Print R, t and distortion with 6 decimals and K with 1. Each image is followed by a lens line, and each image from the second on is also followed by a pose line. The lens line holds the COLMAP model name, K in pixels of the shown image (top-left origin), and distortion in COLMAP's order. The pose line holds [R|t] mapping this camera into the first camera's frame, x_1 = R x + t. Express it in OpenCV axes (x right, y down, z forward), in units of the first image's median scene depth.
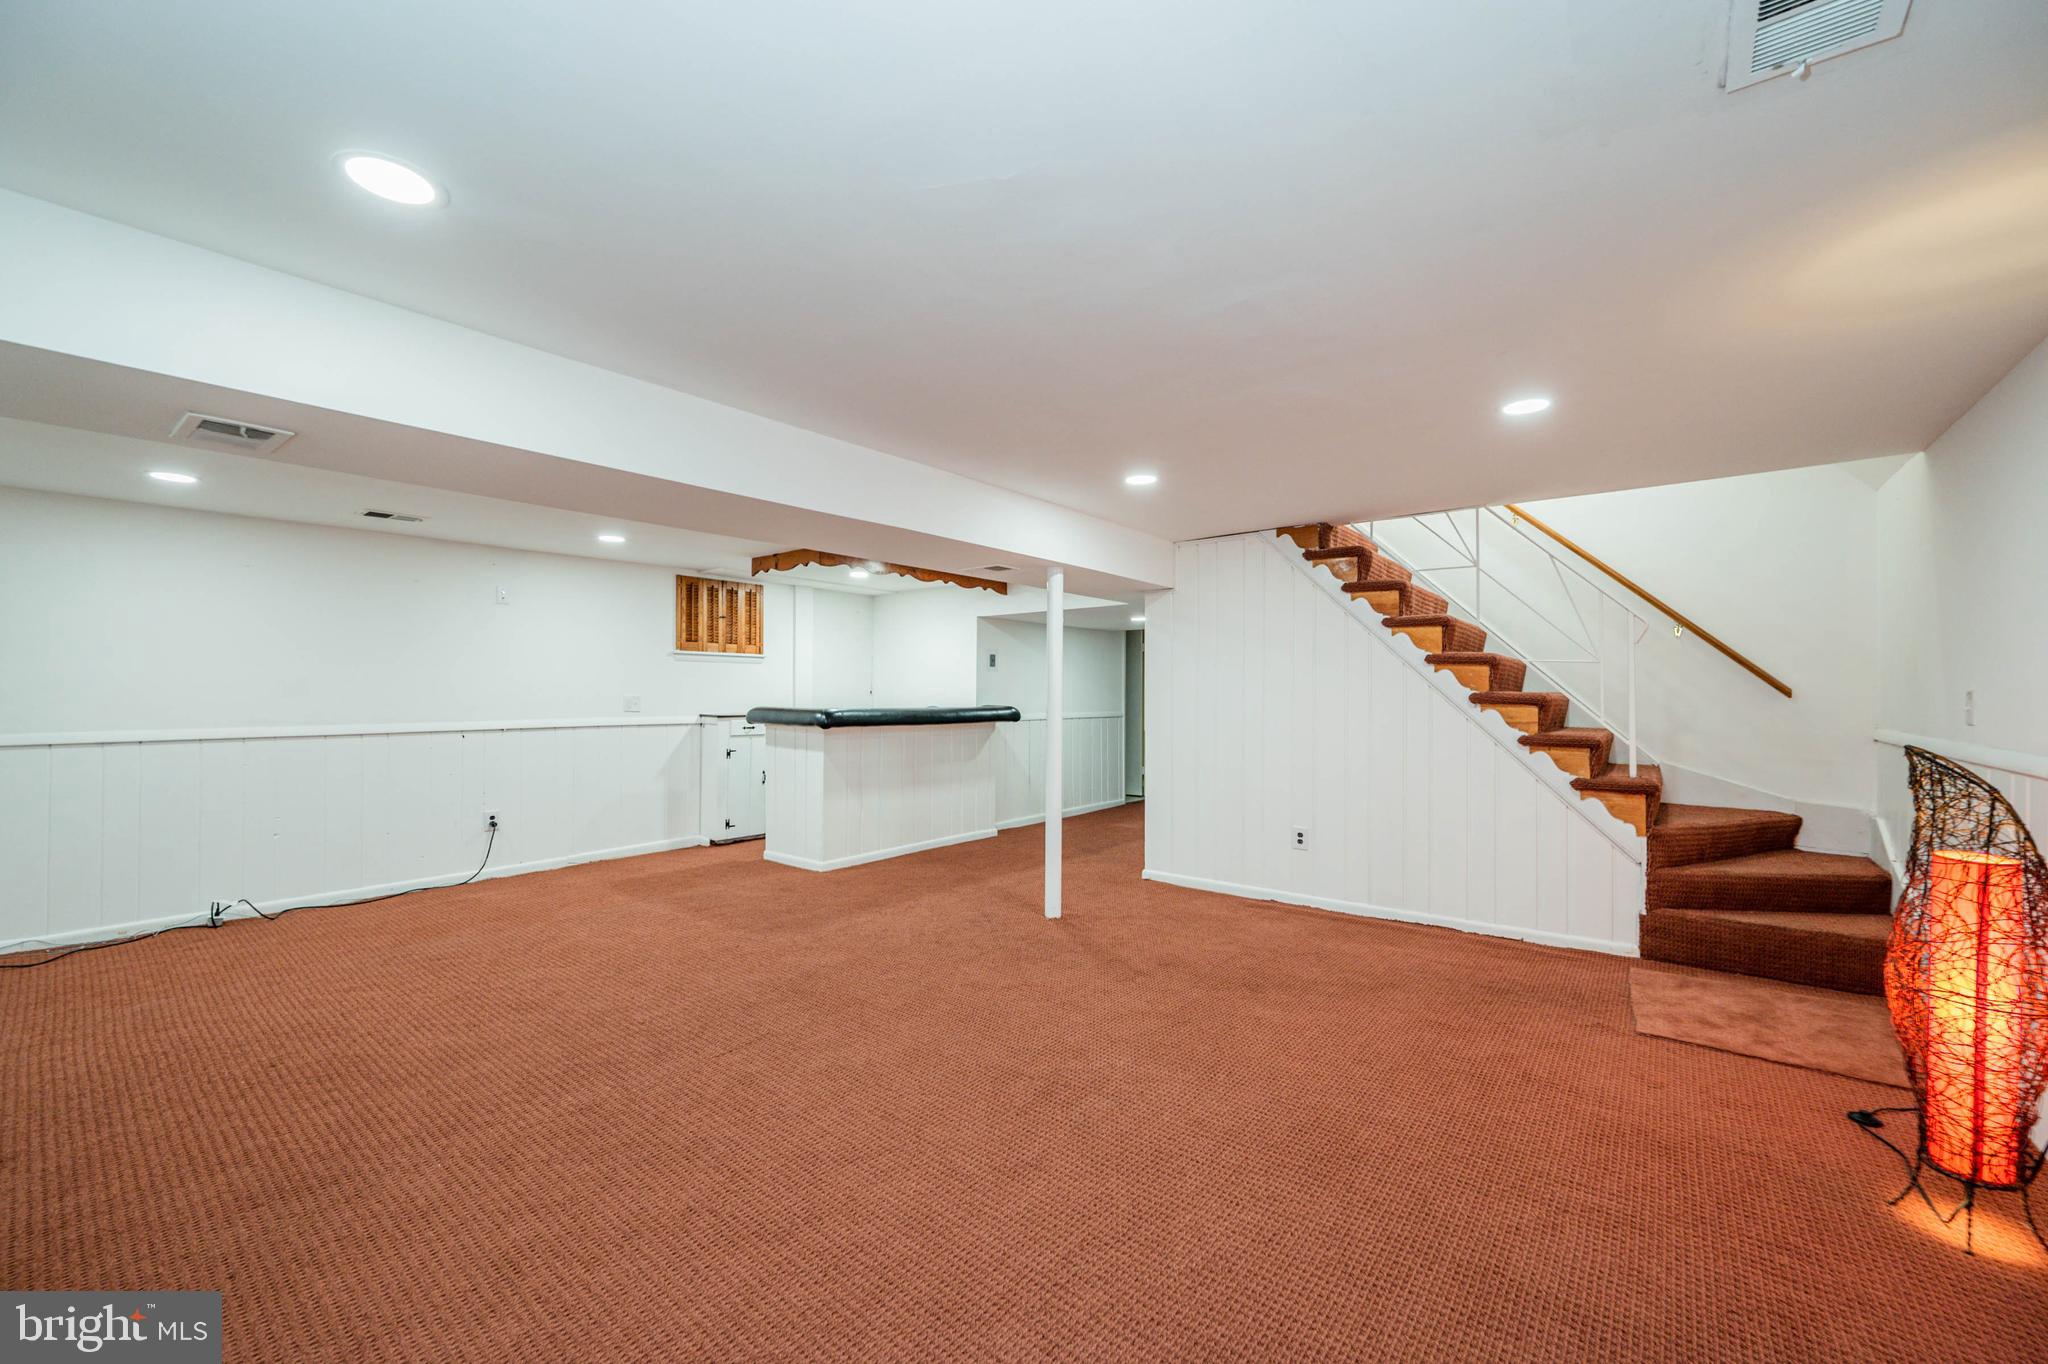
lens RADIAL K [[800.6, 0, 1016.5], [0, 800.6, 690.2], [0, 0, 1]] dist [-0.000934, 0.000038]
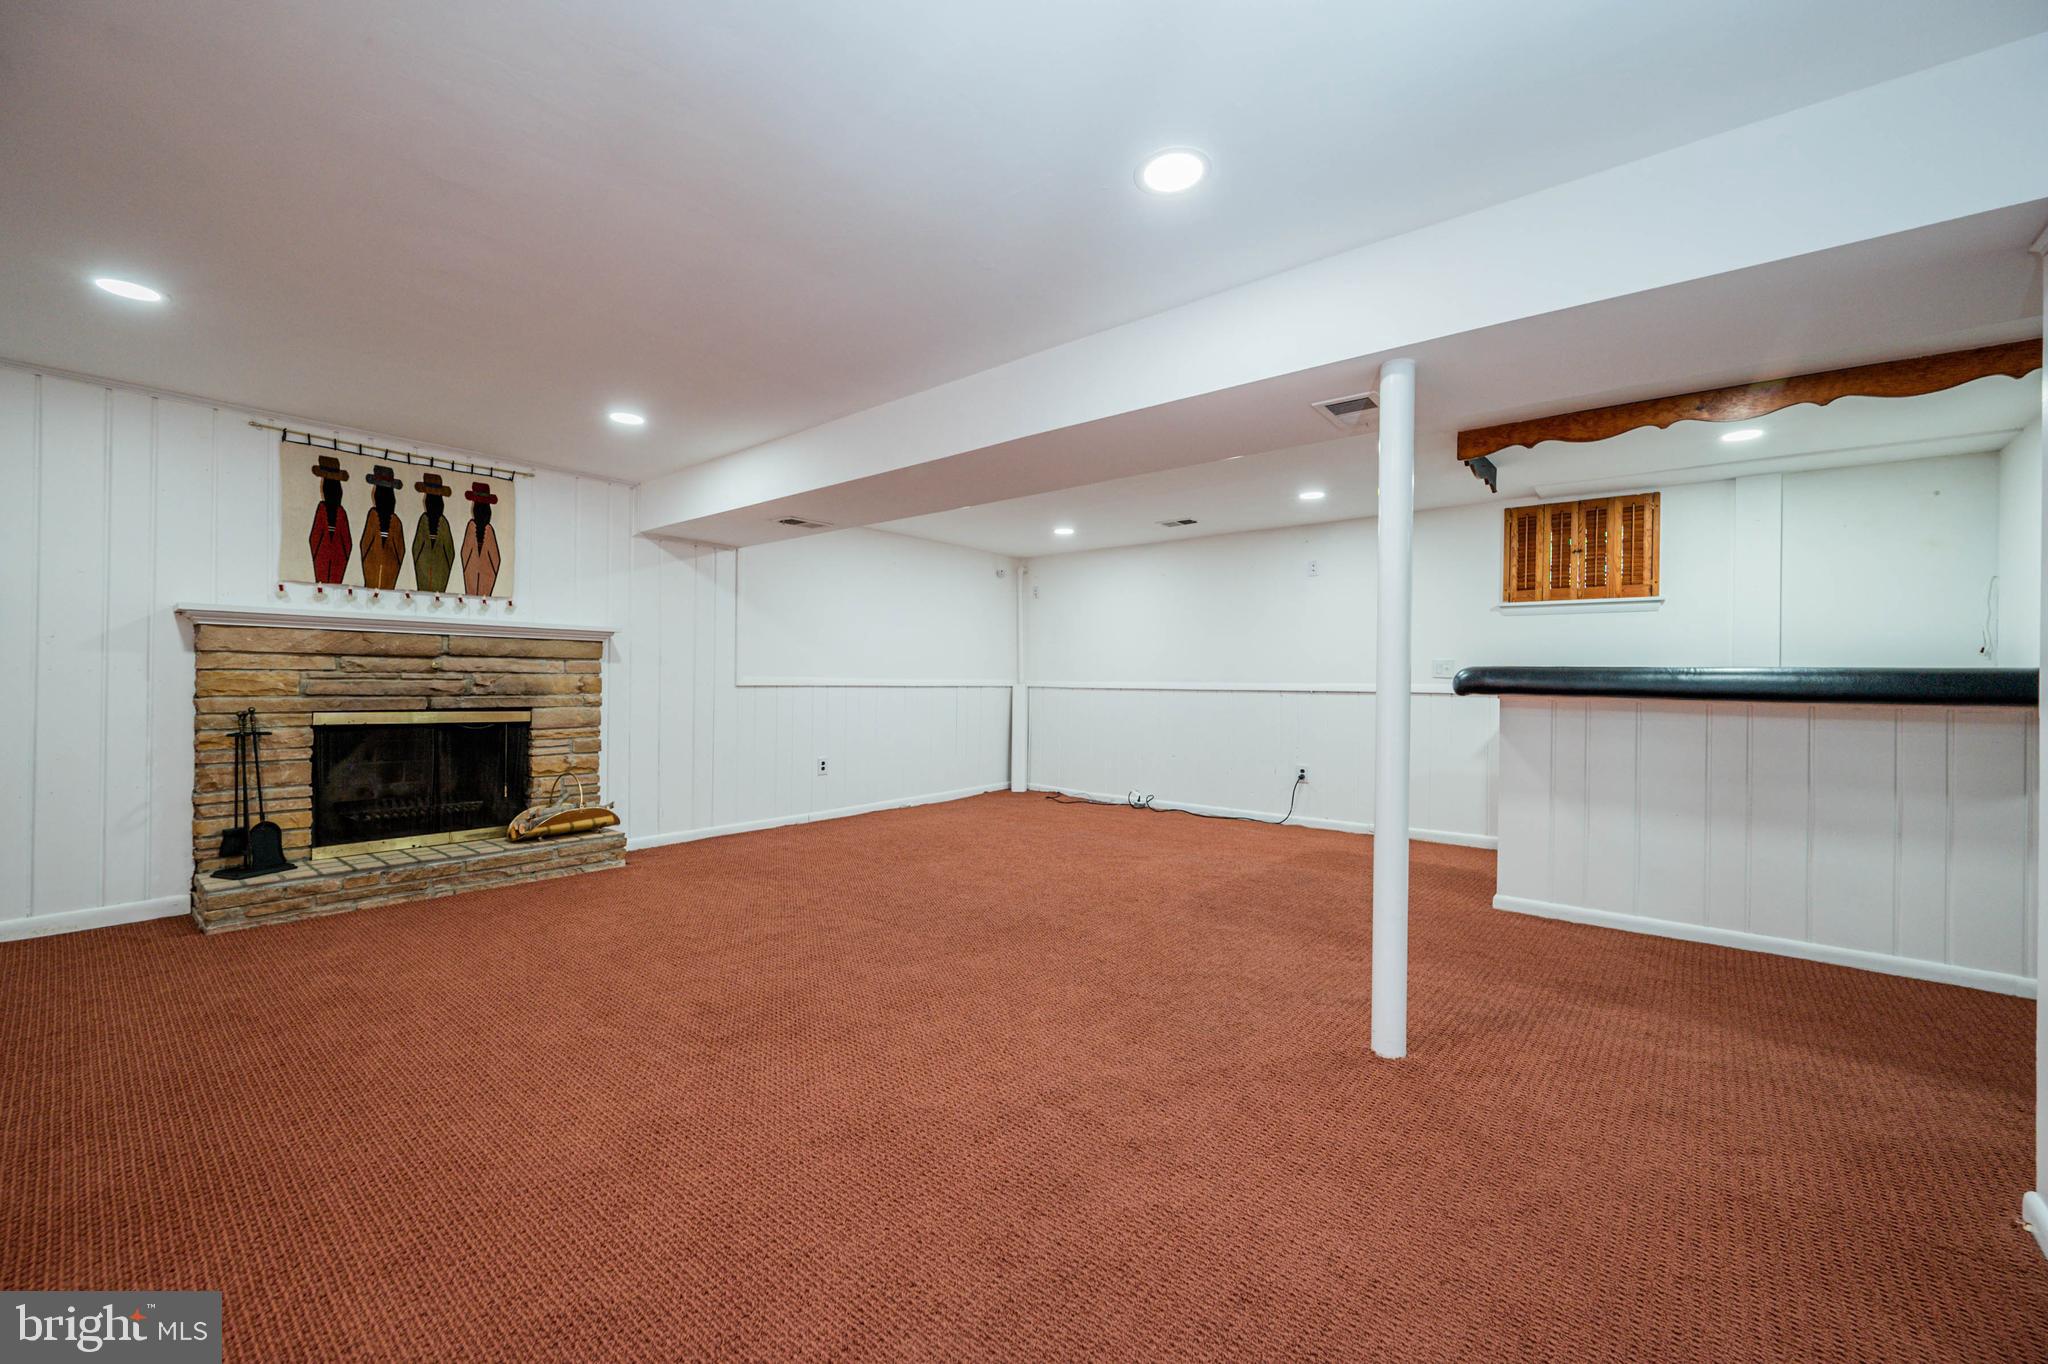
lens RADIAL K [[798.9, 0, 1024.0], [0, 798.9, 682.0], [0, 0, 1]] dist [-0.001172, -0.000113]
pose [[-0.006825, 0.001945, -0.999975, 0.377269], [-0.003599, 0.999992, 0.001969, 0.029459], [0.999970, 0.003613, -0.006818, 0.518146]]
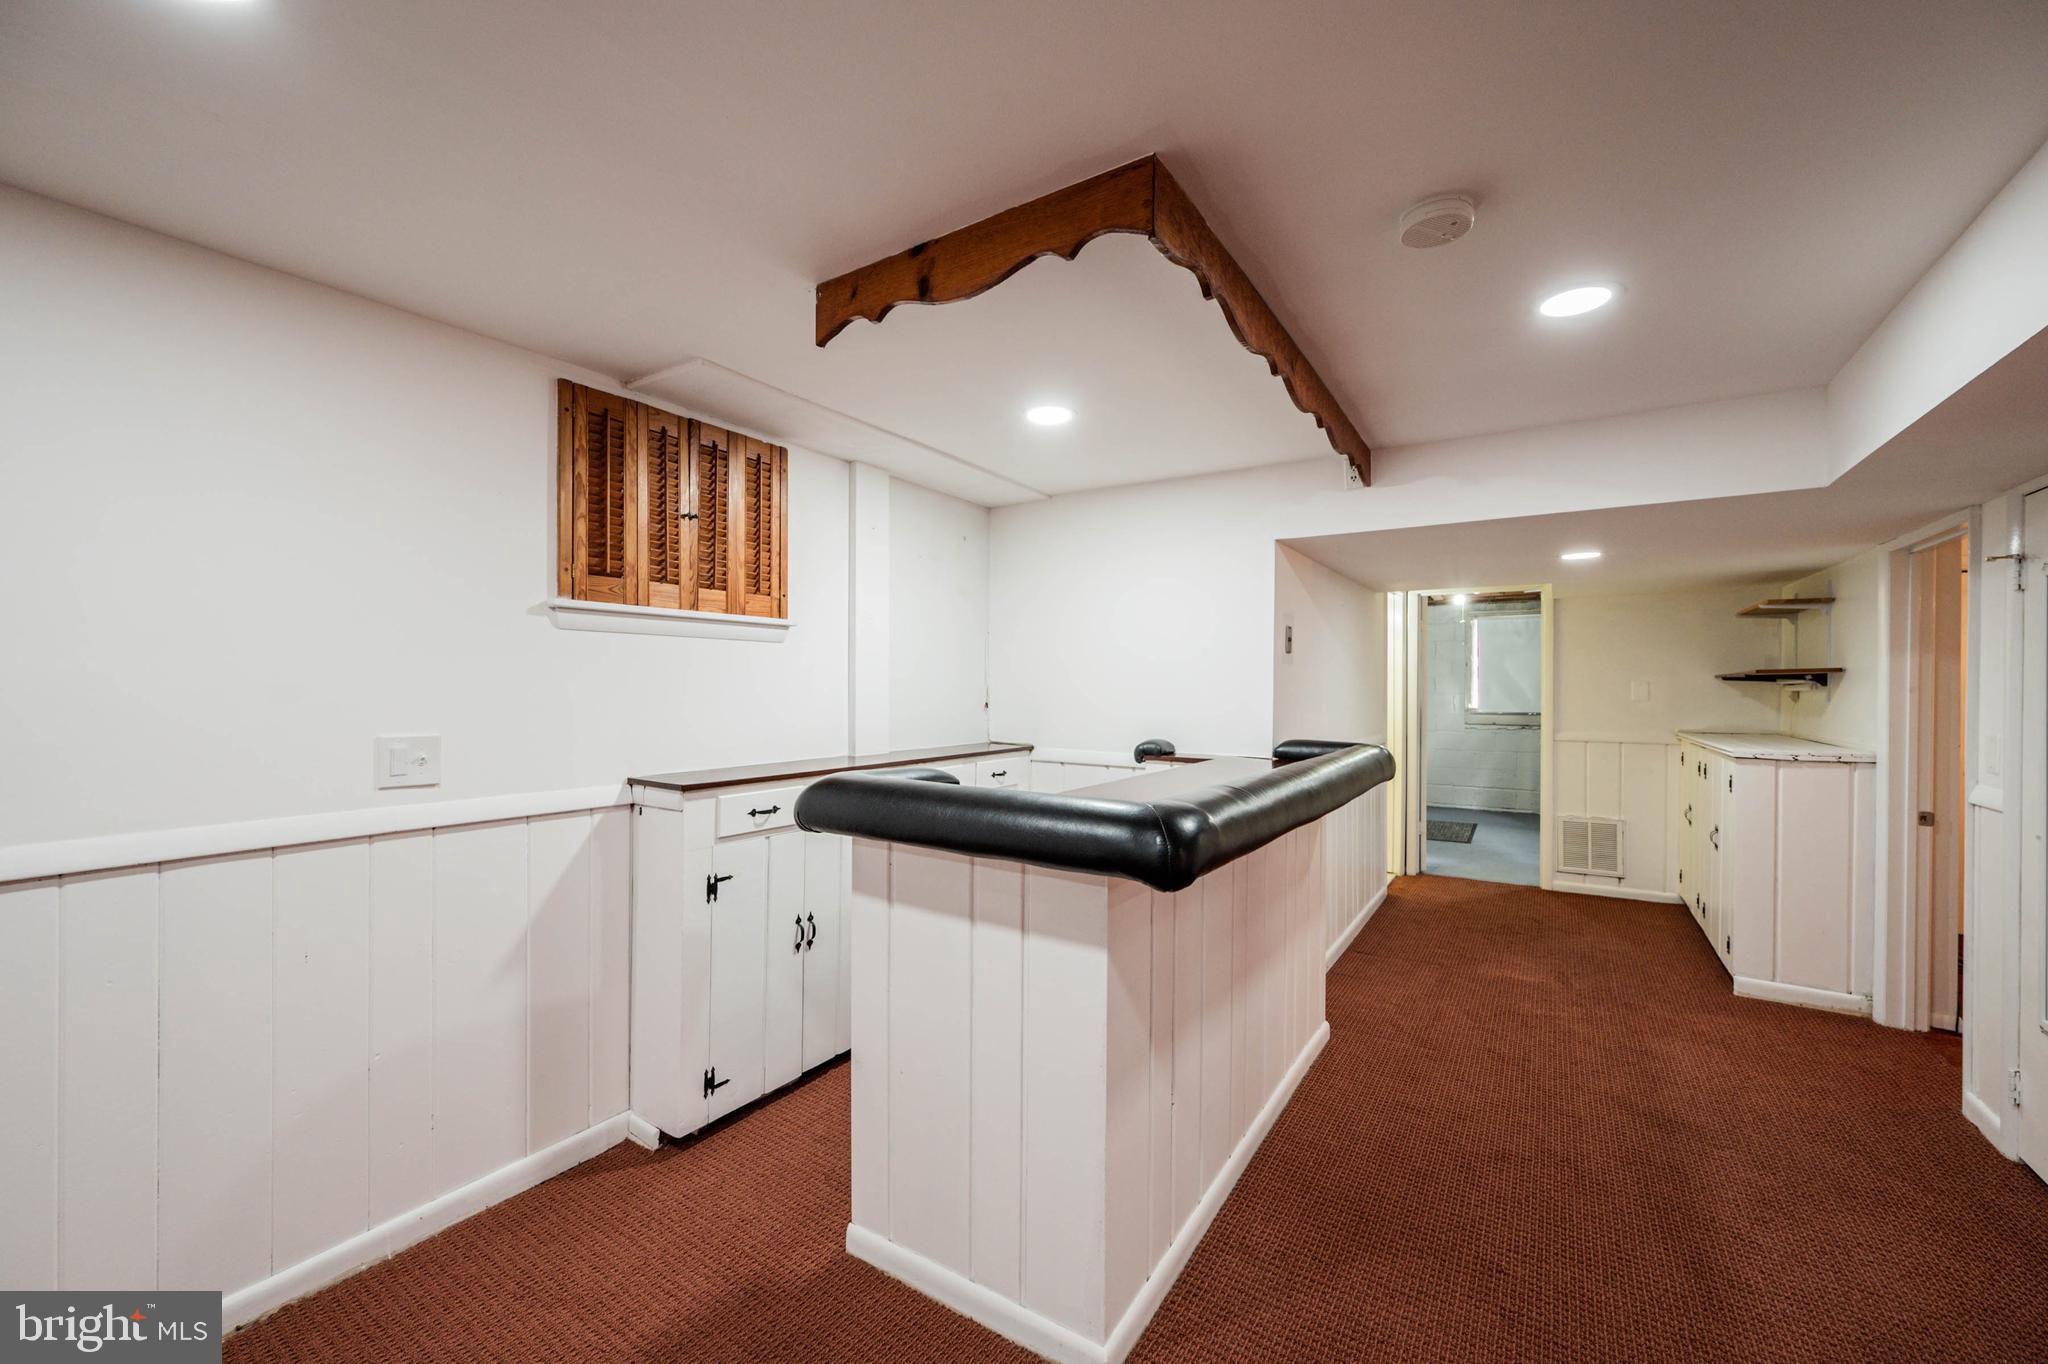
lens RADIAL K [[810.2, 0, 1023.3], [0, 810.2, 683.7], [0, 0, 1]] dist [-0.000557, 0.000329]
pose [[0.994911, 0.001500, 0.100747, -0.258064], [-0.002083, 0.999982, 0.005684, -0.015450], [-0.100737, -0.005865, 0.994896, 0.625381]]
